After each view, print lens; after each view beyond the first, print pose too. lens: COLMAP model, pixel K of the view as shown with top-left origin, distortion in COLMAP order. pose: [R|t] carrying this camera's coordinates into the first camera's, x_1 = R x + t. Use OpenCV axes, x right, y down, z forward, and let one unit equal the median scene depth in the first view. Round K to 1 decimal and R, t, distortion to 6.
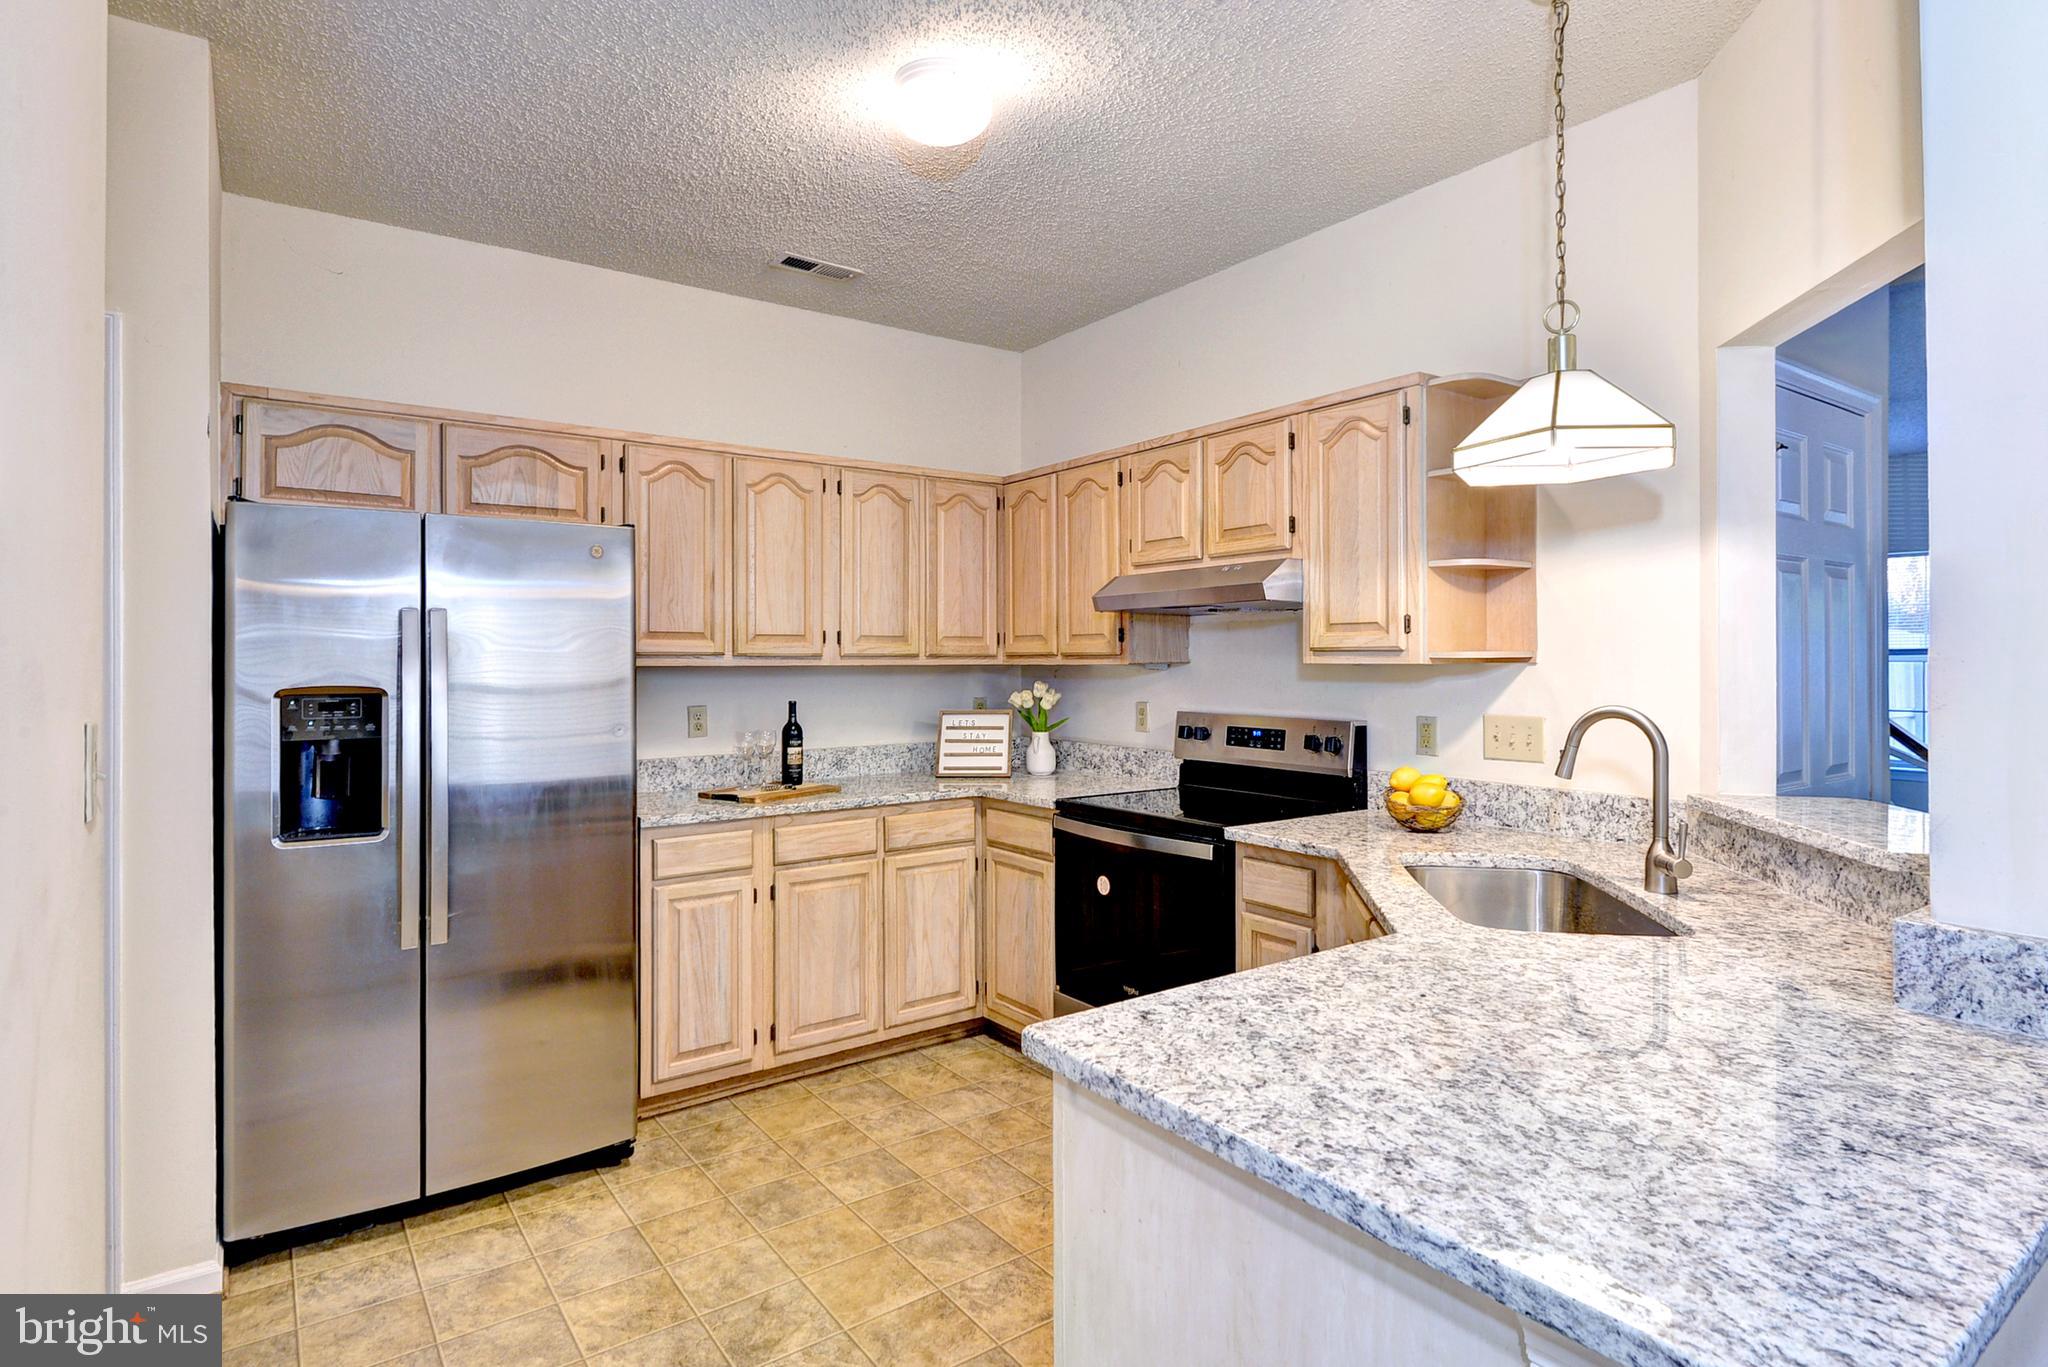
lens RADIAL K [[1055.8, 0, 1043.5], [0, 1055.8, 668.7], [0, 0, 1]] dist [0.021074, -0.001029]
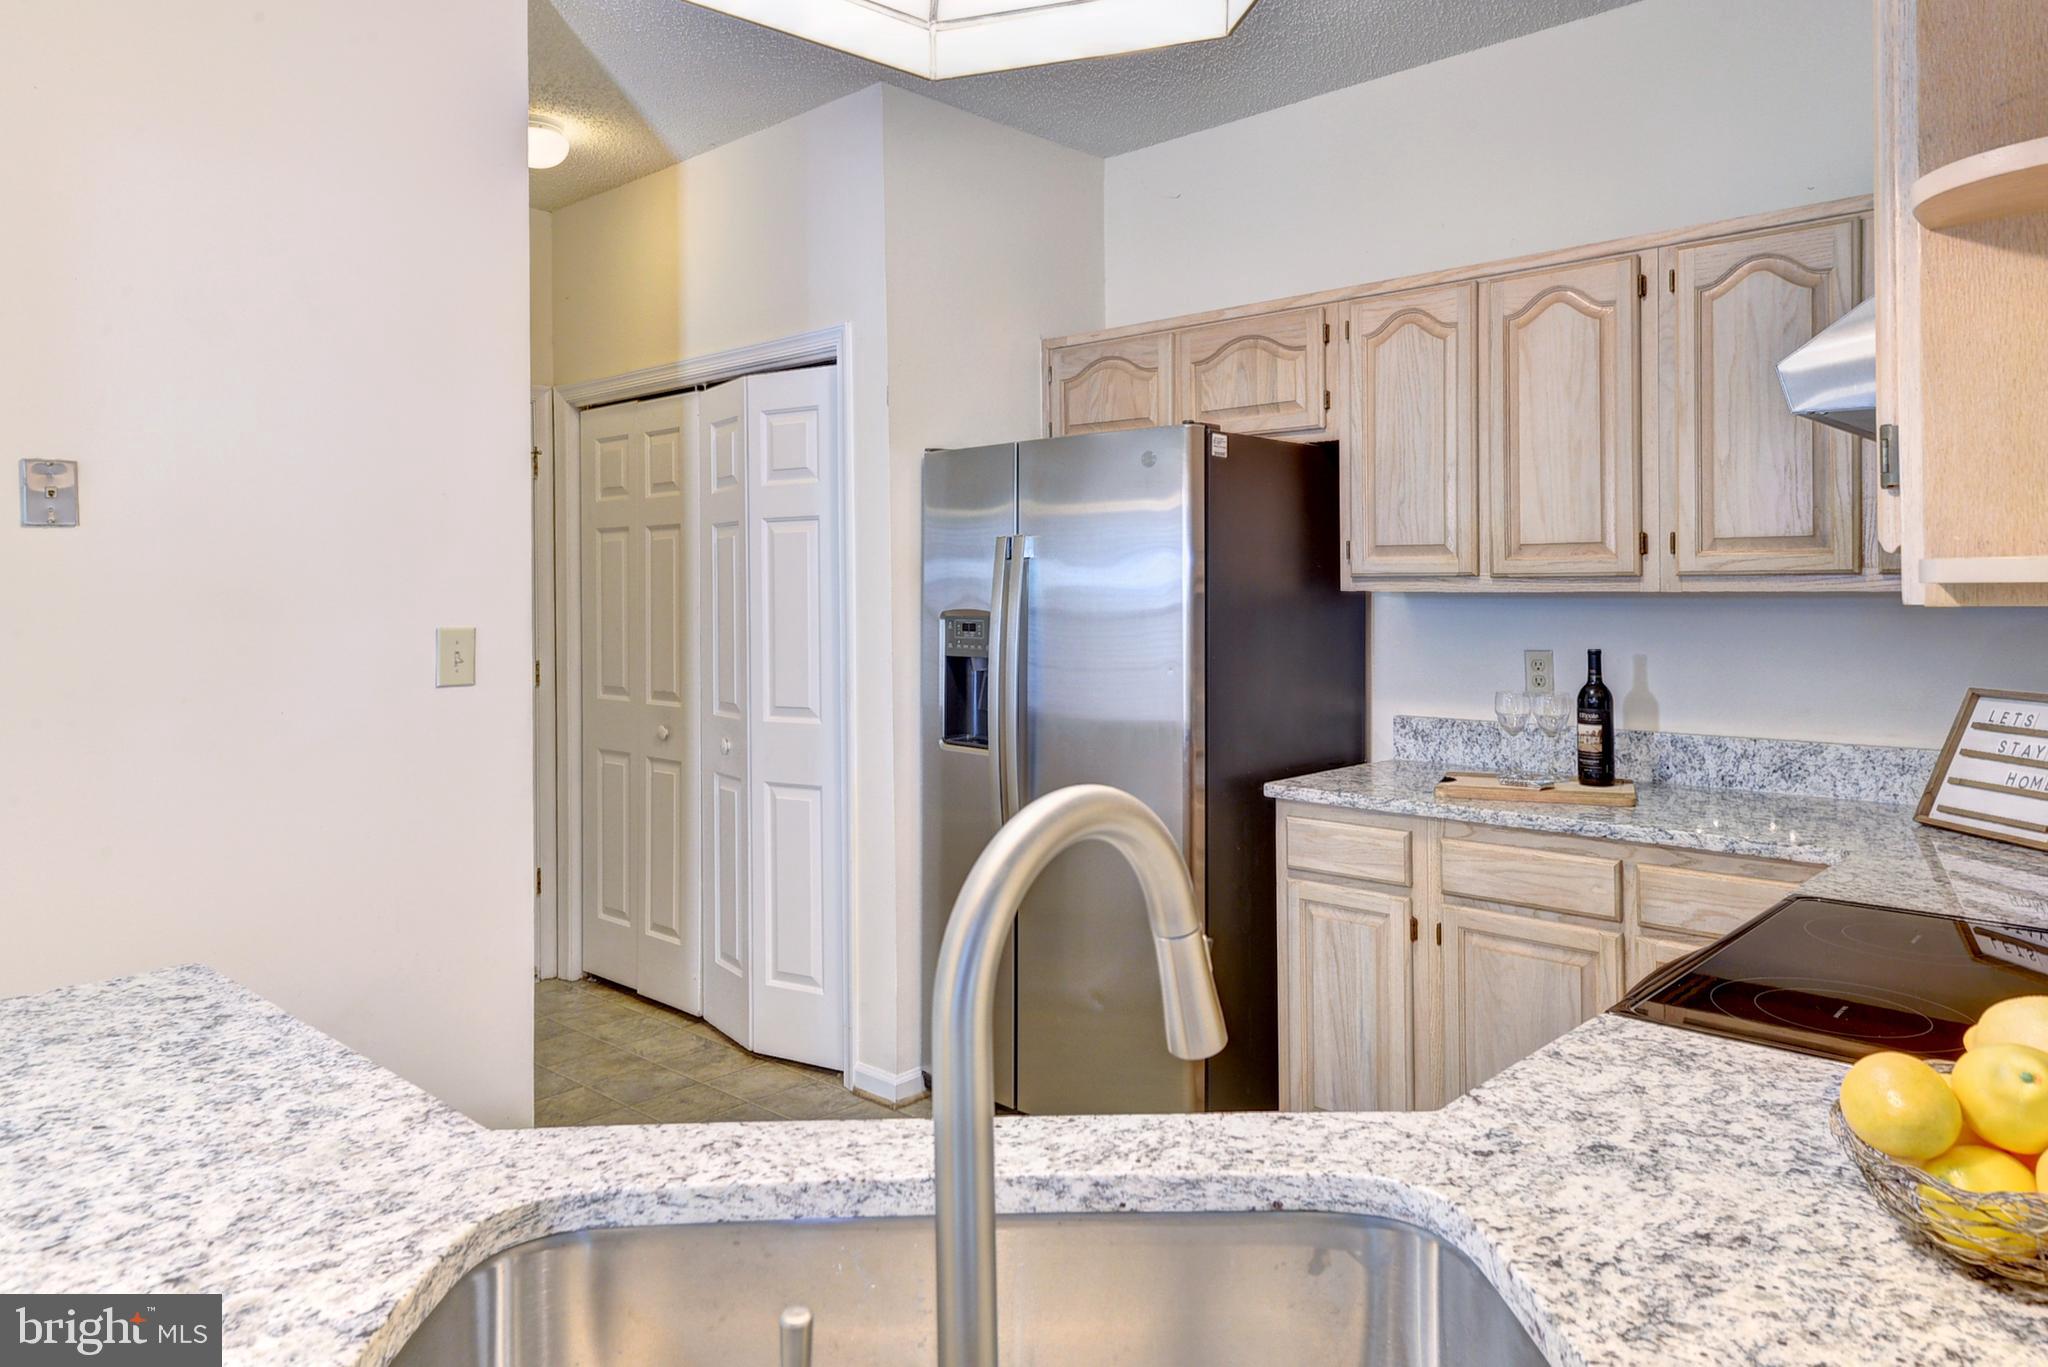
lens RADIAL K [[1324.0, 0, 976.2], [0, 1324.0, 585.3], [0, 0, 1]] dist [0.019435, 0.000402]
pose [[0.189262, 0.001601, -0.981925, 0.497317], [-0.003115, 0.999995, 0.001030, -0.006956], [0.981922, 0.002864, 0.189266, 0.545978]]
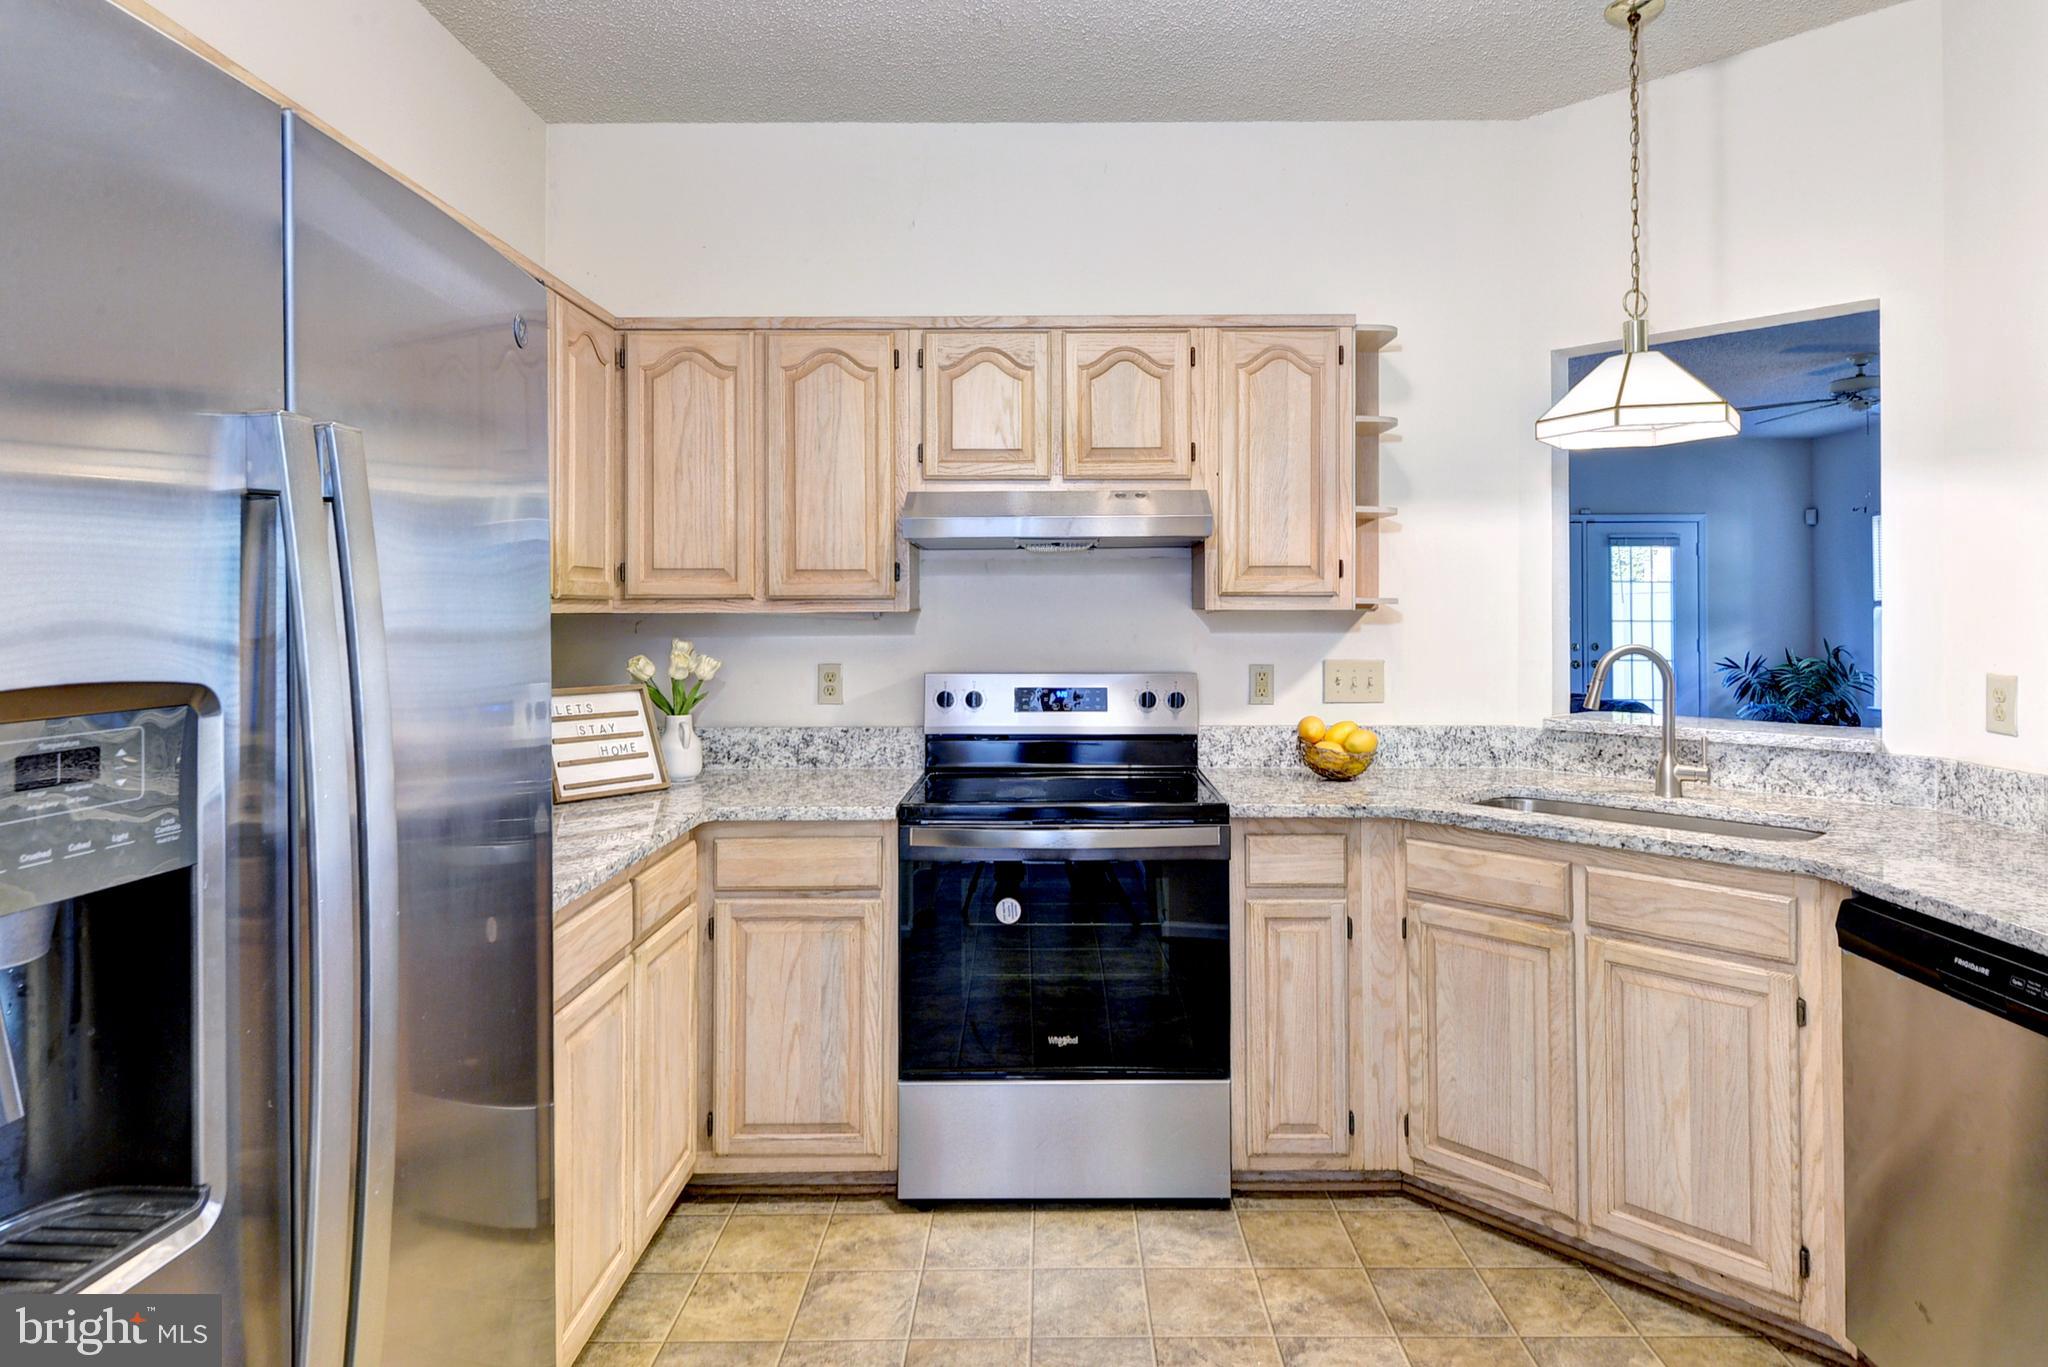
lens RADIAL K [[1167.0, 0, 976.5], [0, 1167.0, 600.3], [0, 0, 1]] dist [0.016112, 0.000101]
pose [[0.604586, 0.009068, 0.796488, -0.579655], [0.007722, 0.999821, -0.017244, 0.002557], [-0.796502, 0.016576, 0.604408, 0.498608]]
